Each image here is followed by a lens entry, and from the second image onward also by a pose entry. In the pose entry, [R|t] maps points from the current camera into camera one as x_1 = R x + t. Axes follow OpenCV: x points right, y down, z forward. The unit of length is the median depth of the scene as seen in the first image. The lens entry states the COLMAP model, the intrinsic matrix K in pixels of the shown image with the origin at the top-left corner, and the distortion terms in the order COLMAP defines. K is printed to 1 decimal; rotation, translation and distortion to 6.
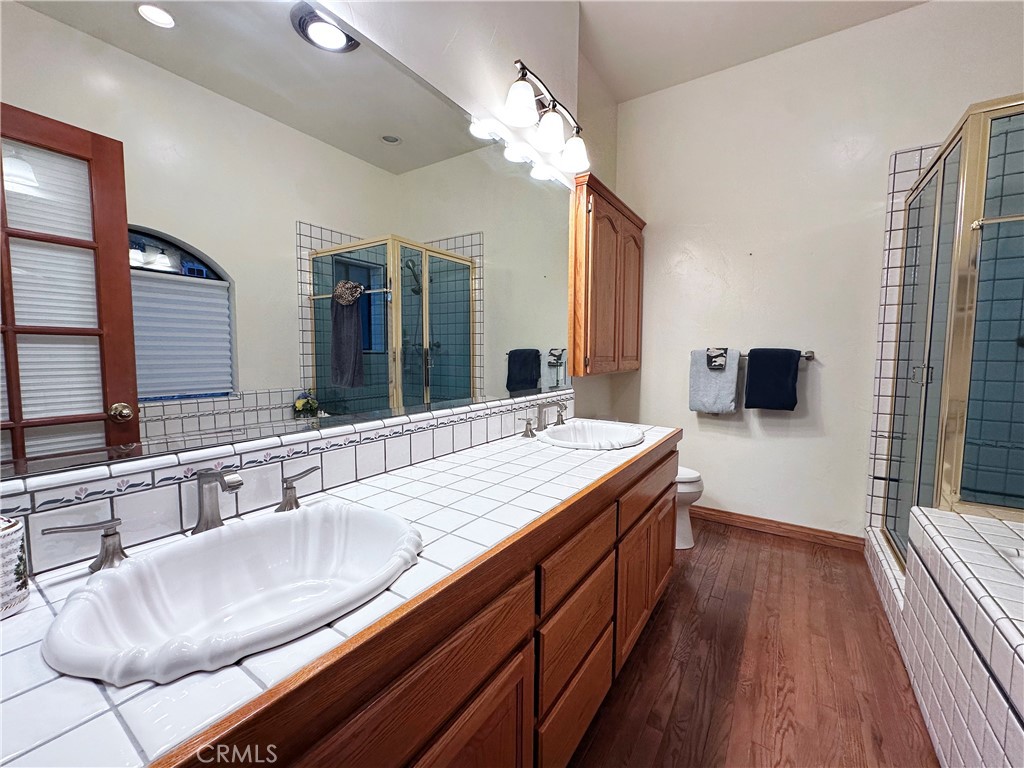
lens RADIAL K [[419.5, 0, 509.4], [0, 419.5, 381.6], [0, 0, 1]] dist [-0.002904, 0.000630]
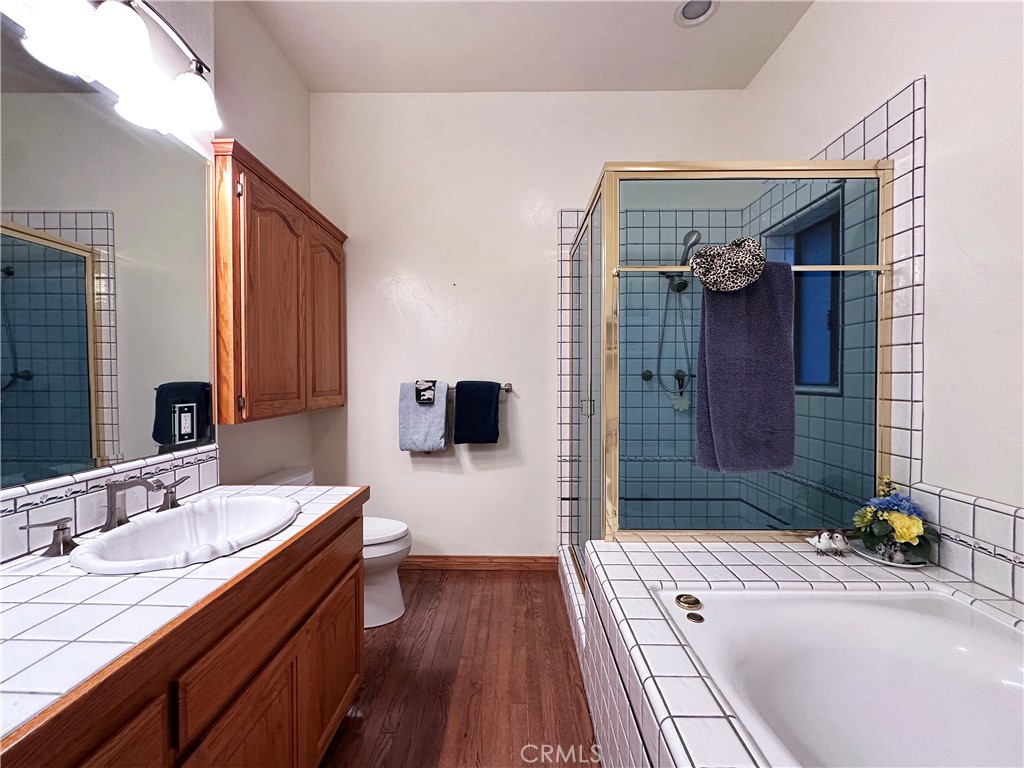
lens RADIAL K [[419.5, 0, 511.1], [0, 419.5, 384.4], [0, 0, 1]] dist [-0.002904, 0.000630]
pose [[0.830919, -0.011855, 0.556267, 0.162379], [0.045058, 0.997923, -0.046037, -0.024618], [-0.554566, 0.063317, 0.829727, 0.151722]]
